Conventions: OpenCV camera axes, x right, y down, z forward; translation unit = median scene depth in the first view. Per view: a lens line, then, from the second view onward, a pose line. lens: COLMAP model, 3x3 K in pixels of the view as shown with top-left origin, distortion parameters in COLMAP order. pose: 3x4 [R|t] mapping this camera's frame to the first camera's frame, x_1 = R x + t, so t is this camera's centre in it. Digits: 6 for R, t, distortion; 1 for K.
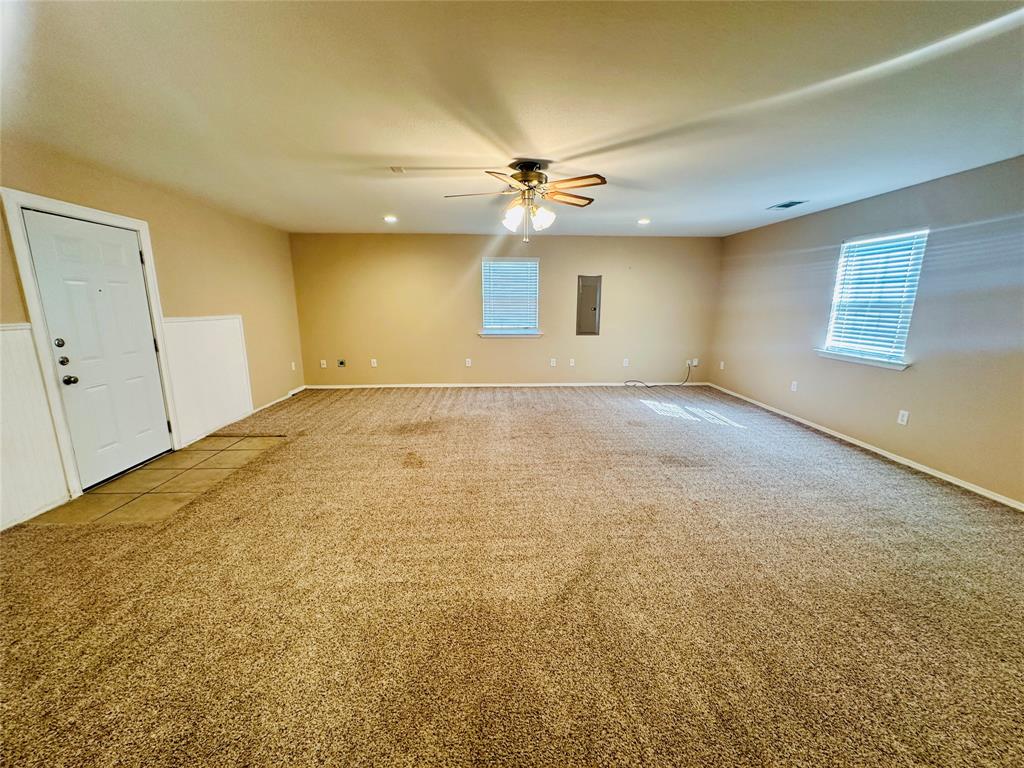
lens RADIAL K [[414.4, 0, 512.0], [0, 414.4, 384.0], [0, 0, 1]] dist [-0.010527, -0.000038]
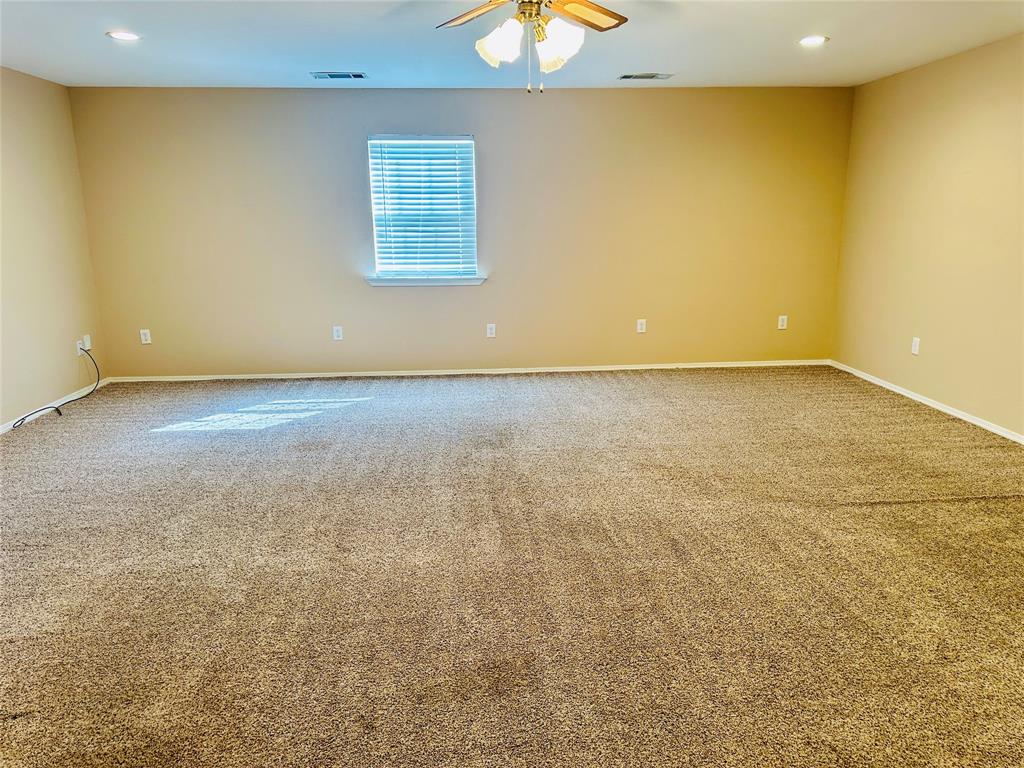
lens RADIAL K [[709.3, 0, 528.3], [0, 709.3, 383.2], [0, 0, 1]] dist [0.077058, -0.104512]
pose [[-0.046218, -0.227883, 0.972591, -0.713232], [0.204309, 0.950893, 0.232508, -0.167061], [-0.977815, 0.209455, 0.002610, 0.857155]]
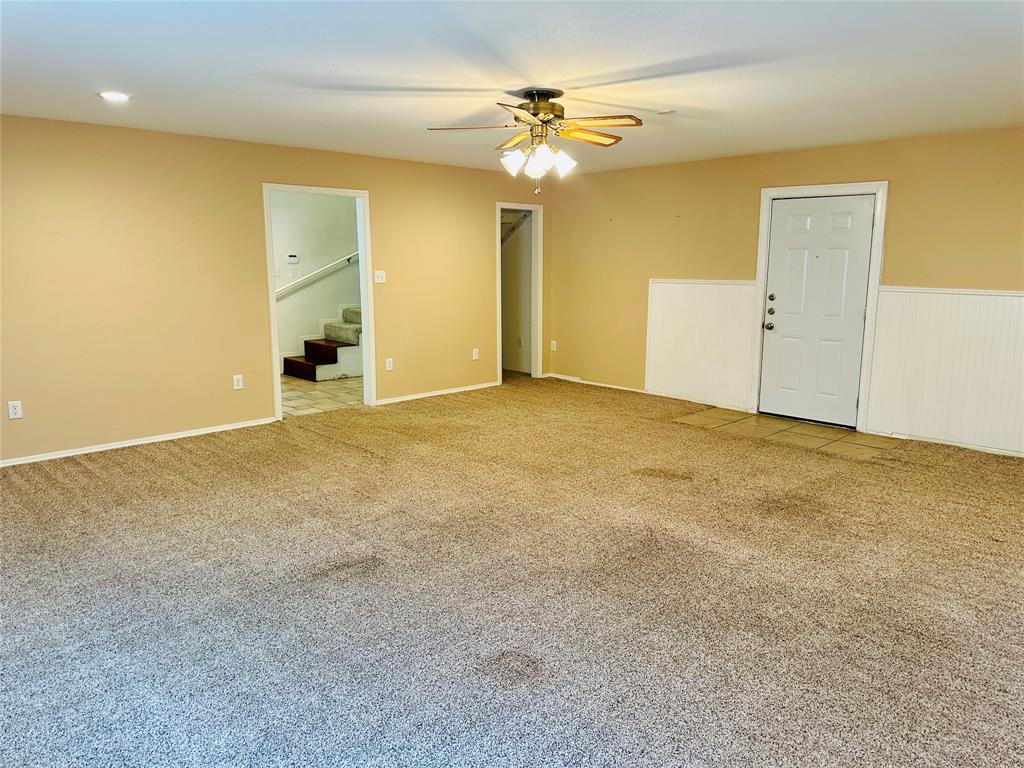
lens RADIAL K [[709.3, 0, 528.3], [0, 709.3, 383.2], [0, 0, 1]] dist [0.077058, -0.104512]
pose [[-0.740987, 0.113507, -0.661857, 0.766739], [-0.136579, 0.939535, 0.314037, -0.340384], [0.657484, 0.323093, -0.680681, 1.593658]]
